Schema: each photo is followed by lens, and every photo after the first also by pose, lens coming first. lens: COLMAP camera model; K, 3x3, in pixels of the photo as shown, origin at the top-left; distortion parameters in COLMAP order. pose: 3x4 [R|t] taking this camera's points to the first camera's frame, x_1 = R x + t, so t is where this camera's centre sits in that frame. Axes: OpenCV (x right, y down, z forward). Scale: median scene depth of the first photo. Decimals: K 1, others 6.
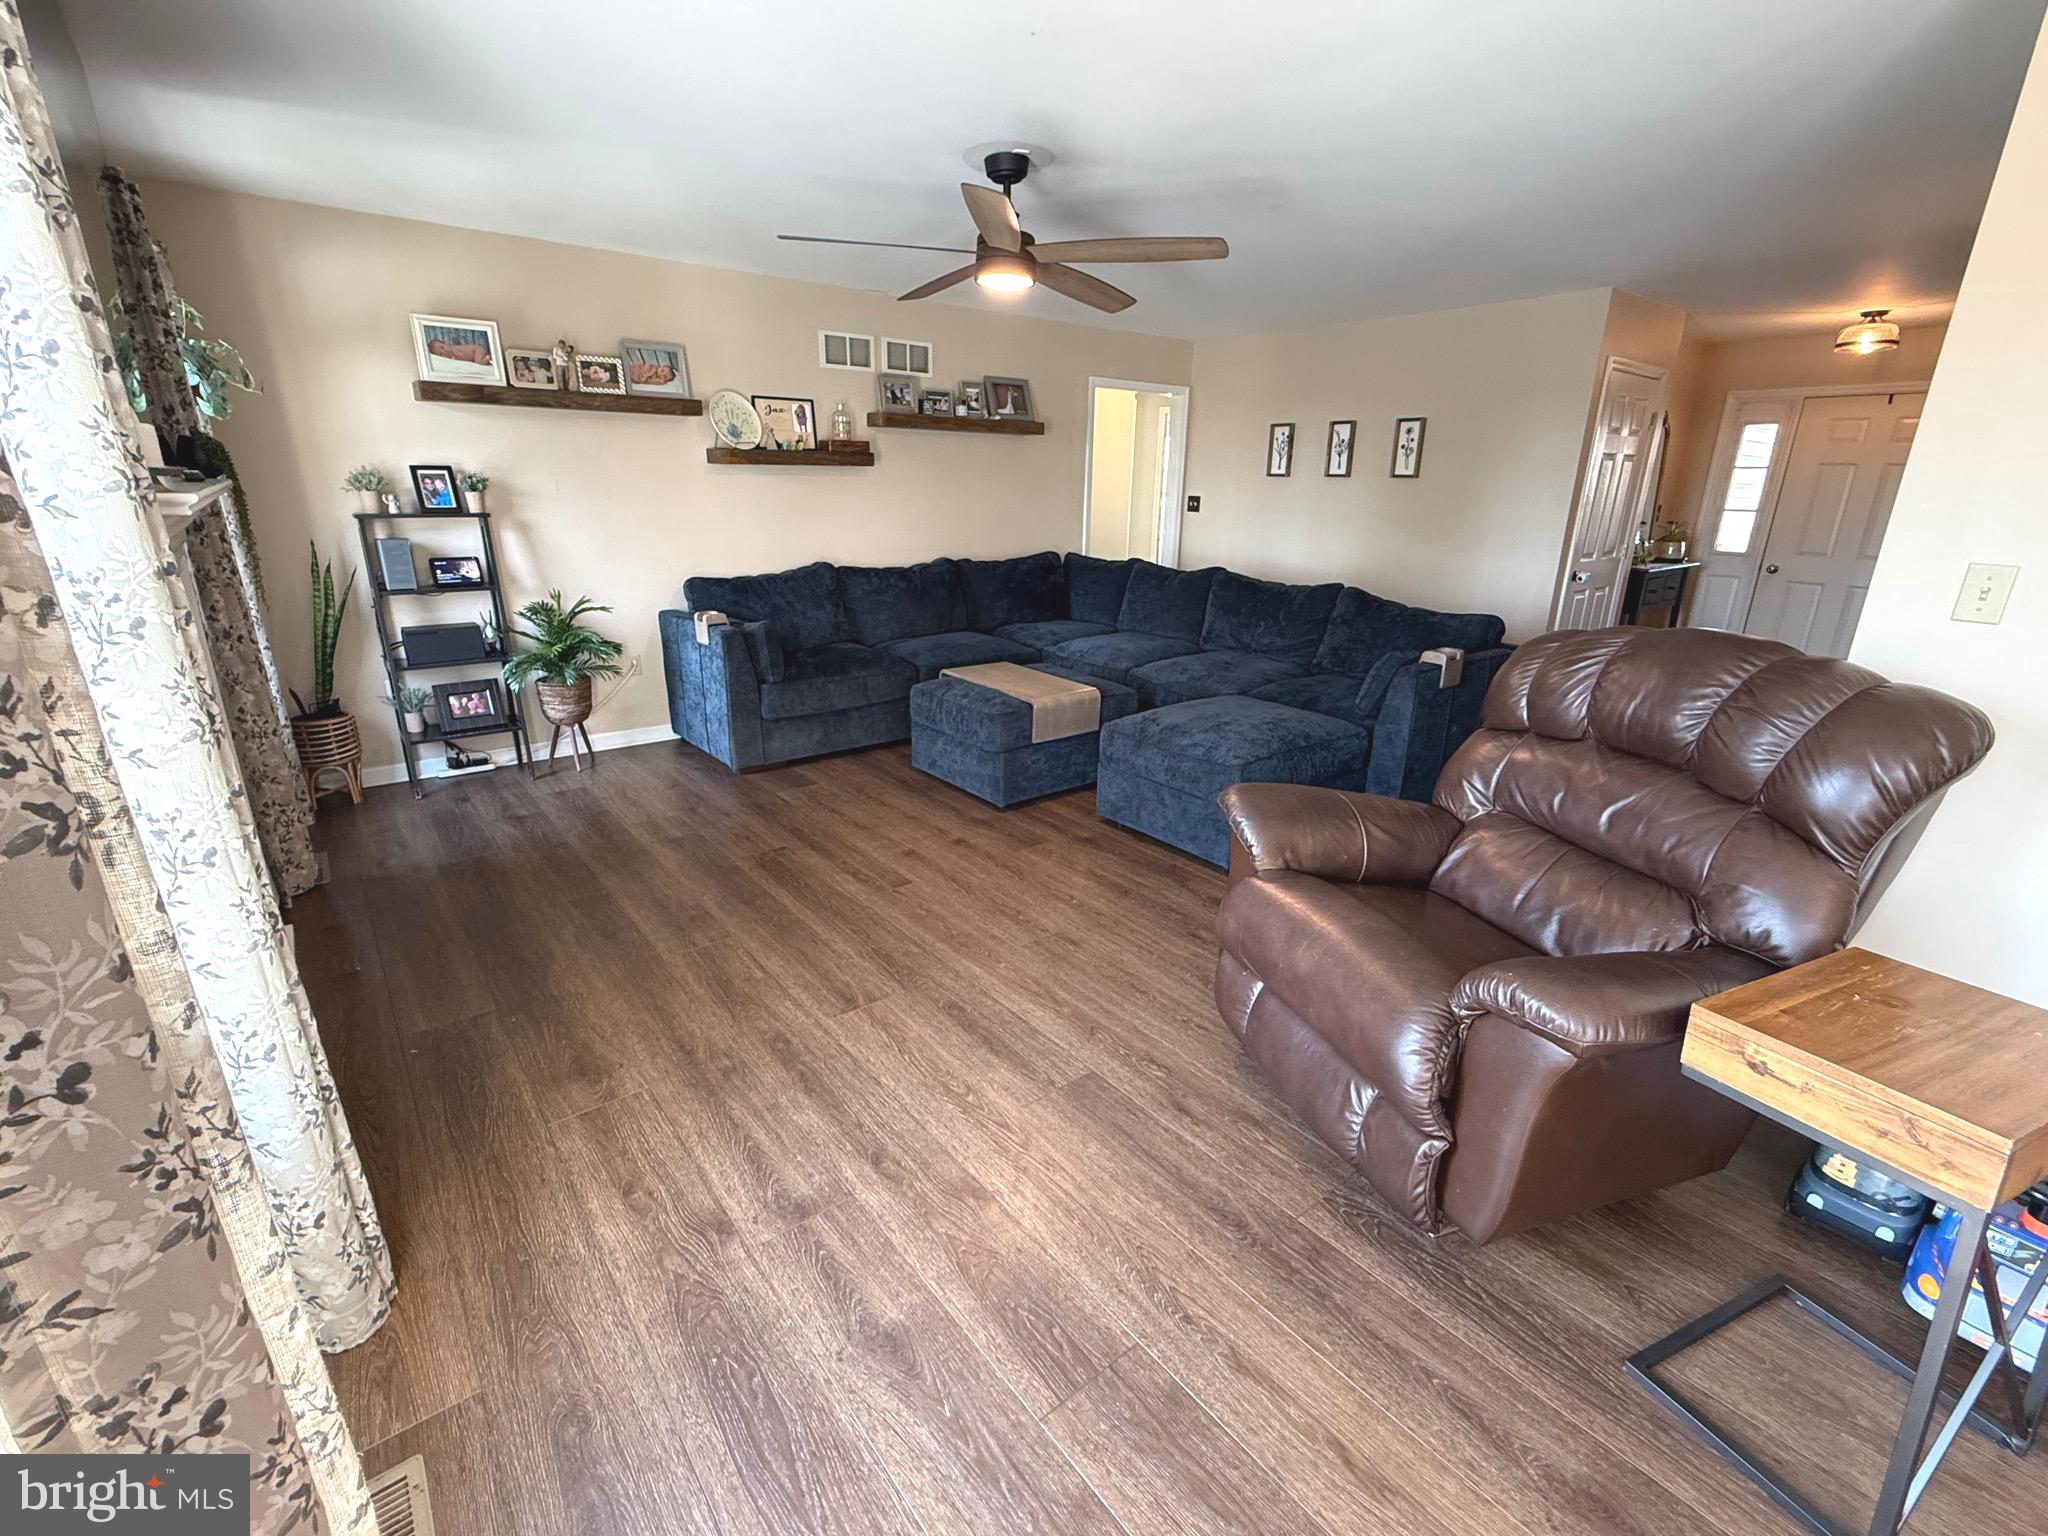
lens RADIAL K [[900.8, 0, 1028.2], [0, 900.8, 772.2], [0, 0, 1]] dist [0.002075, -0.001382]
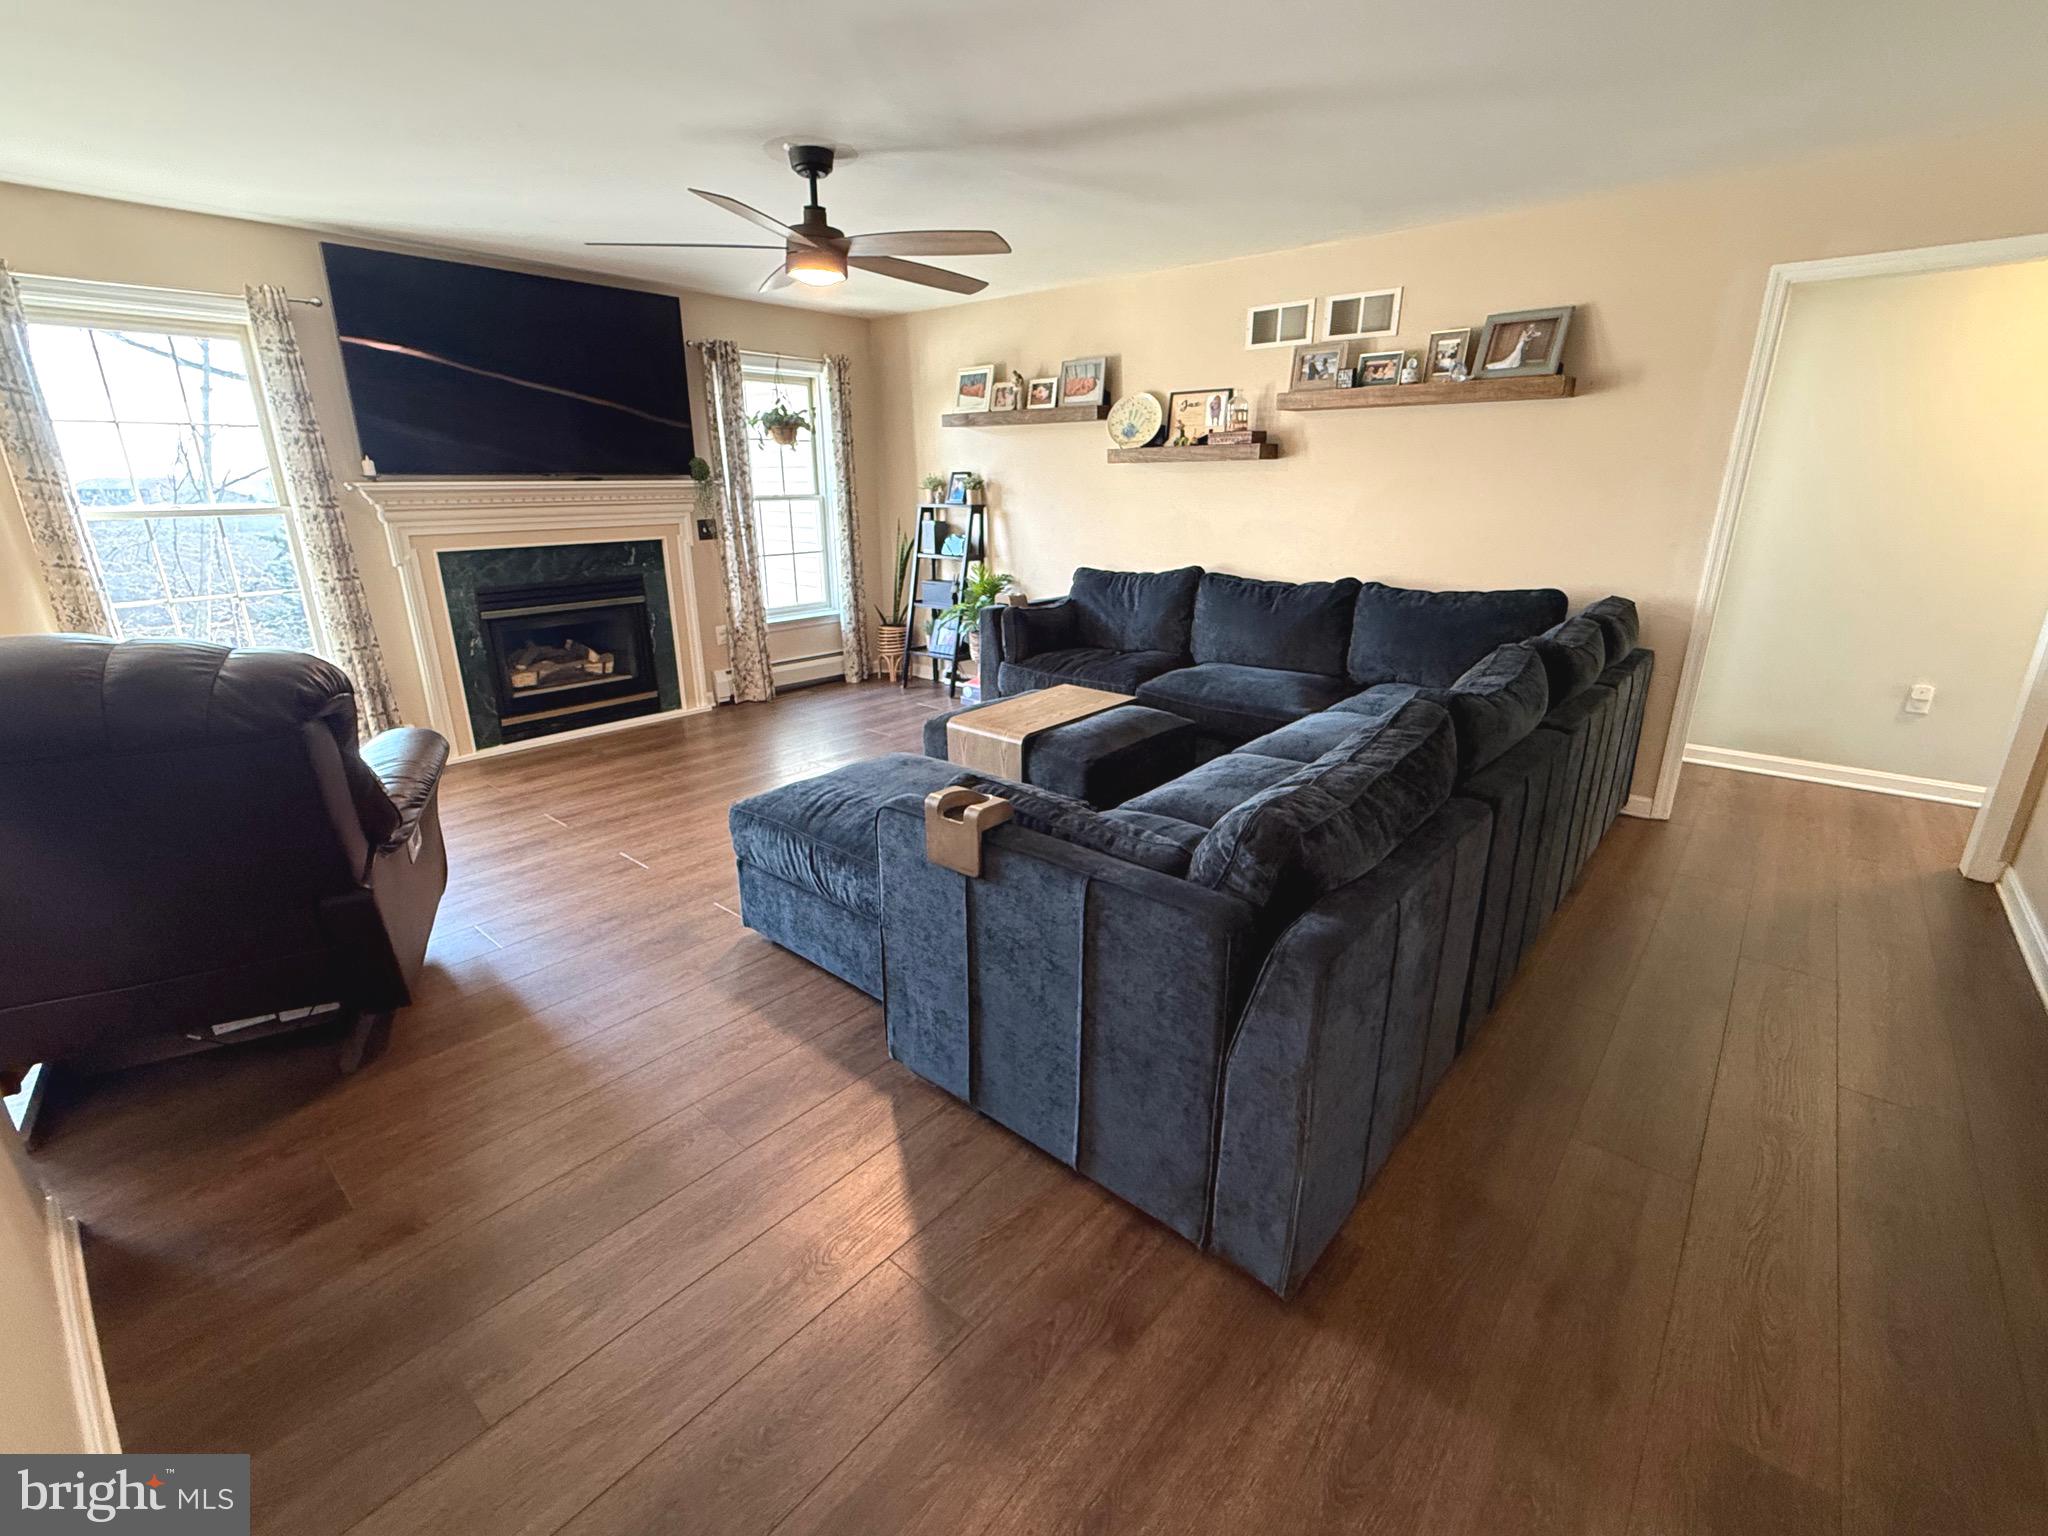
lens RADIAL K [[900.8, 0, 1024.8], [0, 900.8, 773.1], [0, 0, 1]] dist [0.002075, -0.001382]
pose [[0.182372, 0.290845, -0.939228, 0.940123], [-0.298518, 0.926536, 0.228951, -0.274611], [0.936818, 0.238622, 0.255796, 0.912342]]
